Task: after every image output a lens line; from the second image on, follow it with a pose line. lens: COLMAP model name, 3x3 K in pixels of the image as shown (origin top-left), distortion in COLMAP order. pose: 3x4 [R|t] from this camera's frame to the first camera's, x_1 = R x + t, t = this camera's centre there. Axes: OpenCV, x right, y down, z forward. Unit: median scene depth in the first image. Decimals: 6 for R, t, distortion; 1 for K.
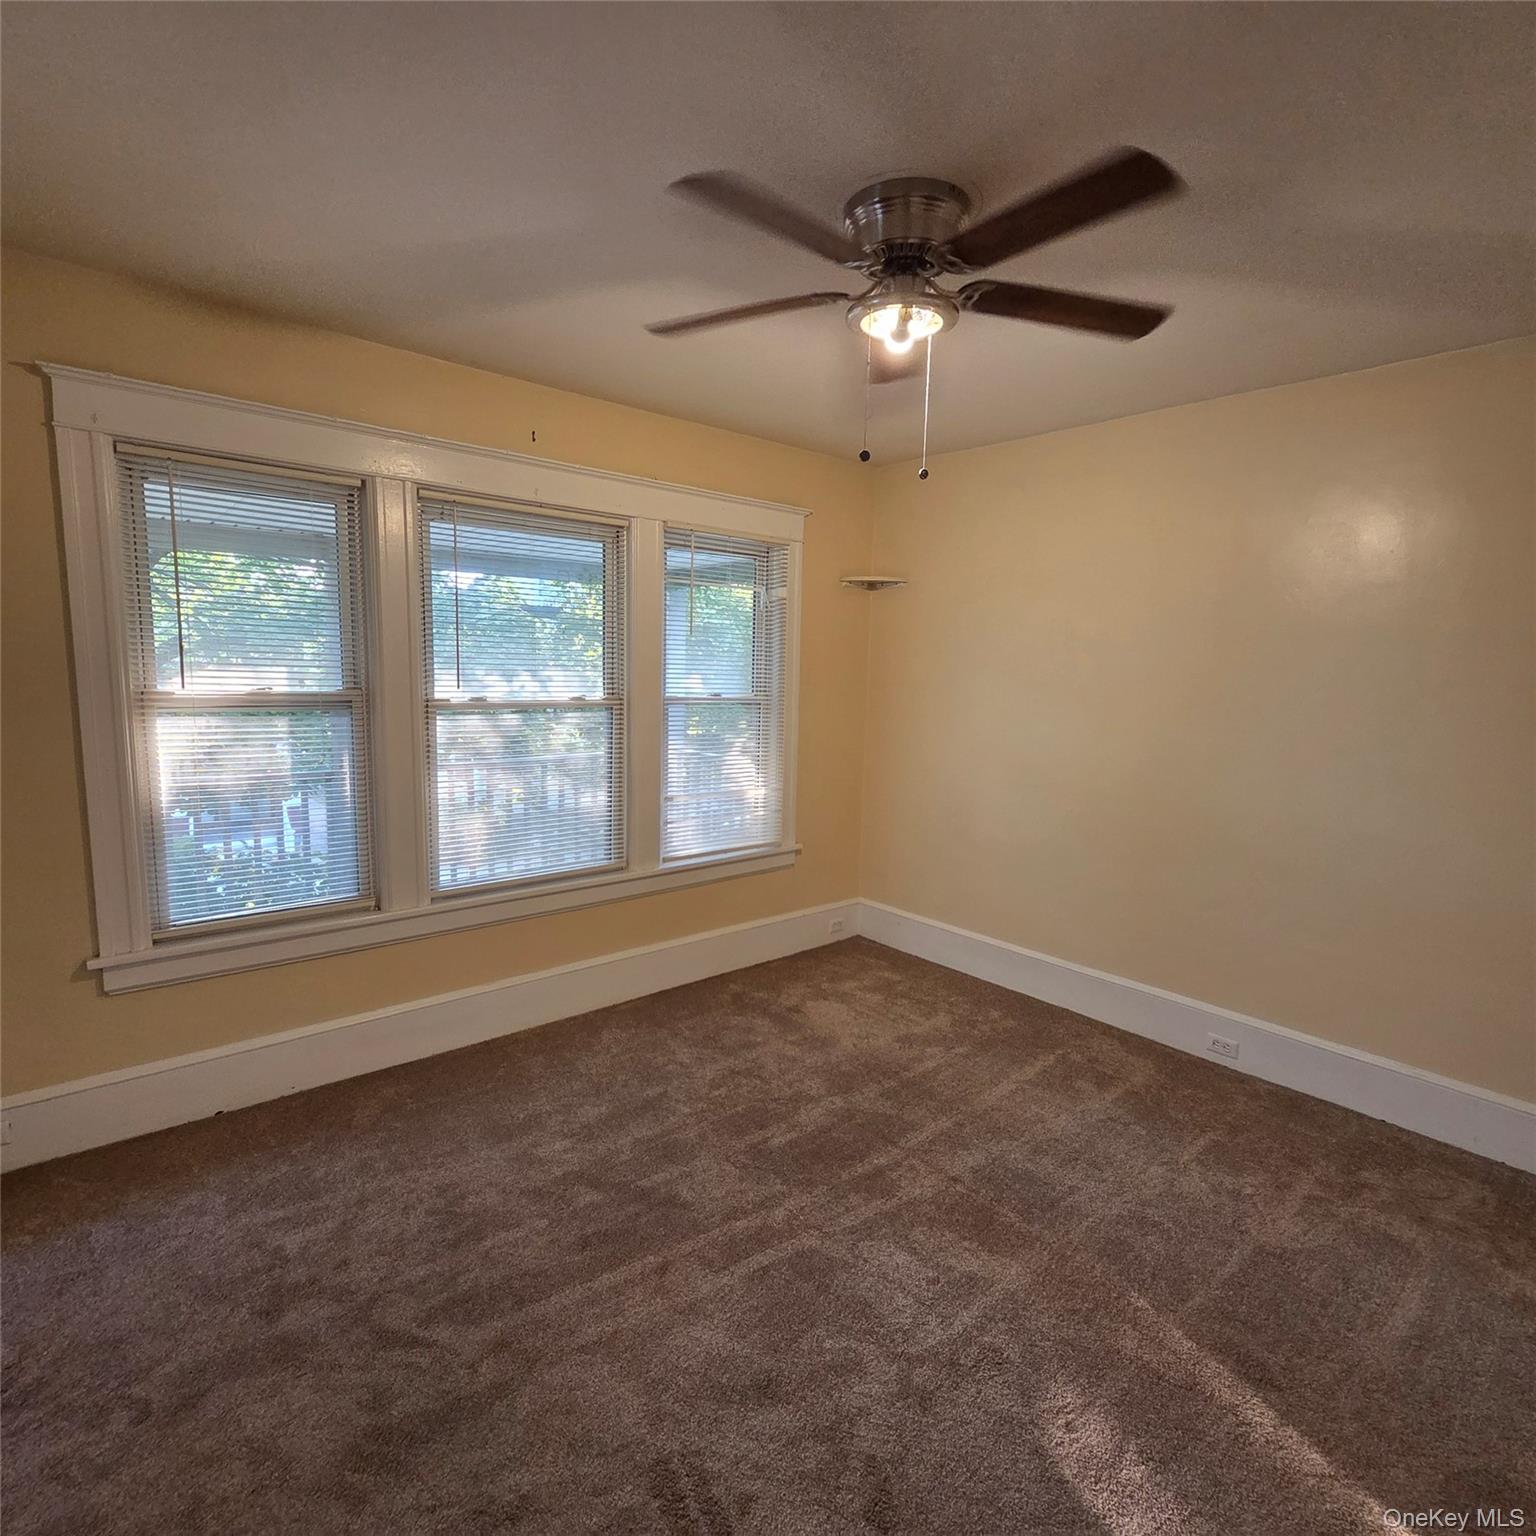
lens RADIAL K [[841.5, 0, 782.8], [0, 841.5, 766.5], [0, 0, 1]] dist [-0.001313, 0.000798]
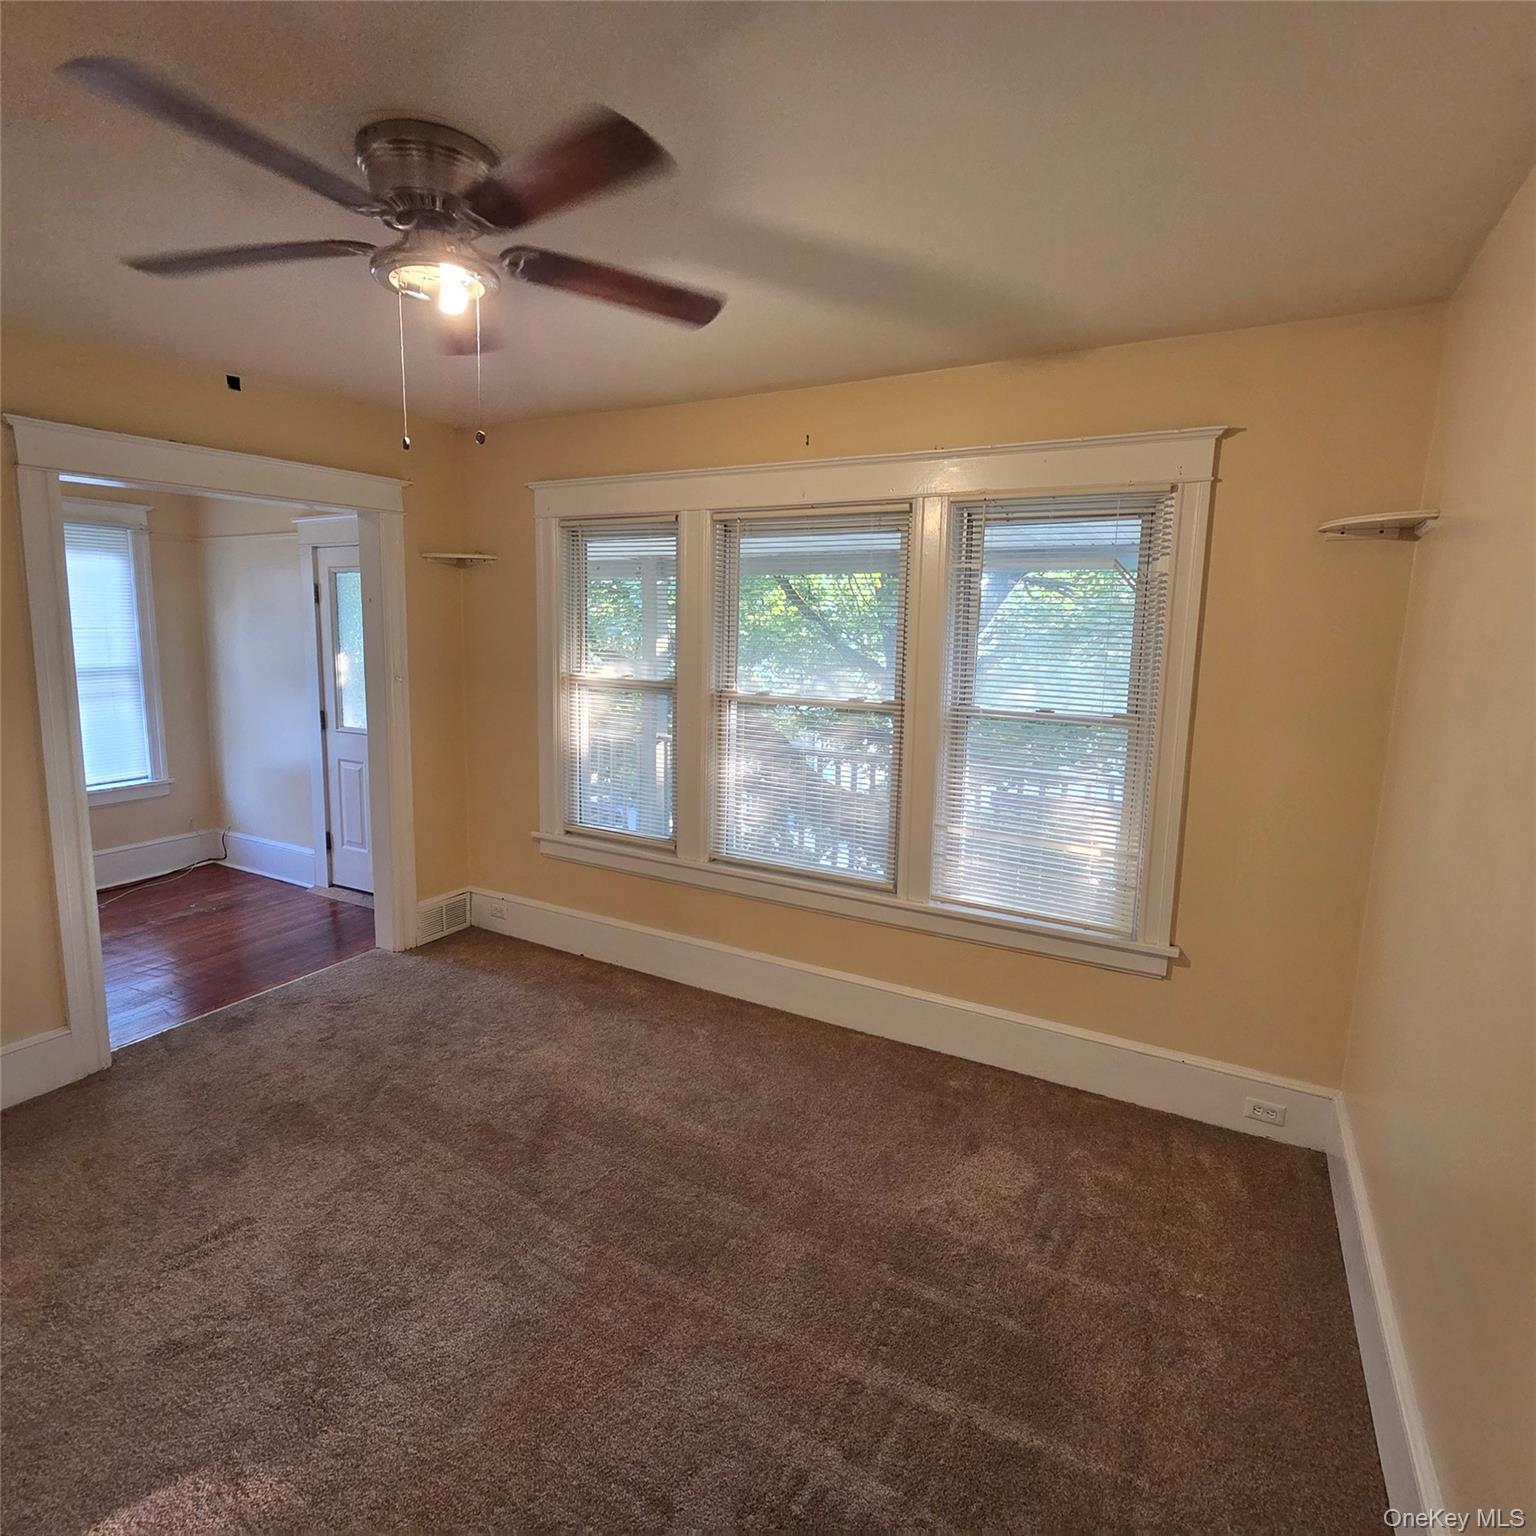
lens RADIAL K [[841.5, 0, 782.8], [0, 841.5, 766.5], [0, 0, 1]] dist [-0.001313, 0.000798]
pose [[0.338869, 0.115522, -0.933714, 0.640985], [-0.143276, 0.987194, 0.070141, -0.062261], [0.929860, 0.110010, 0.351081, 0.601030]]
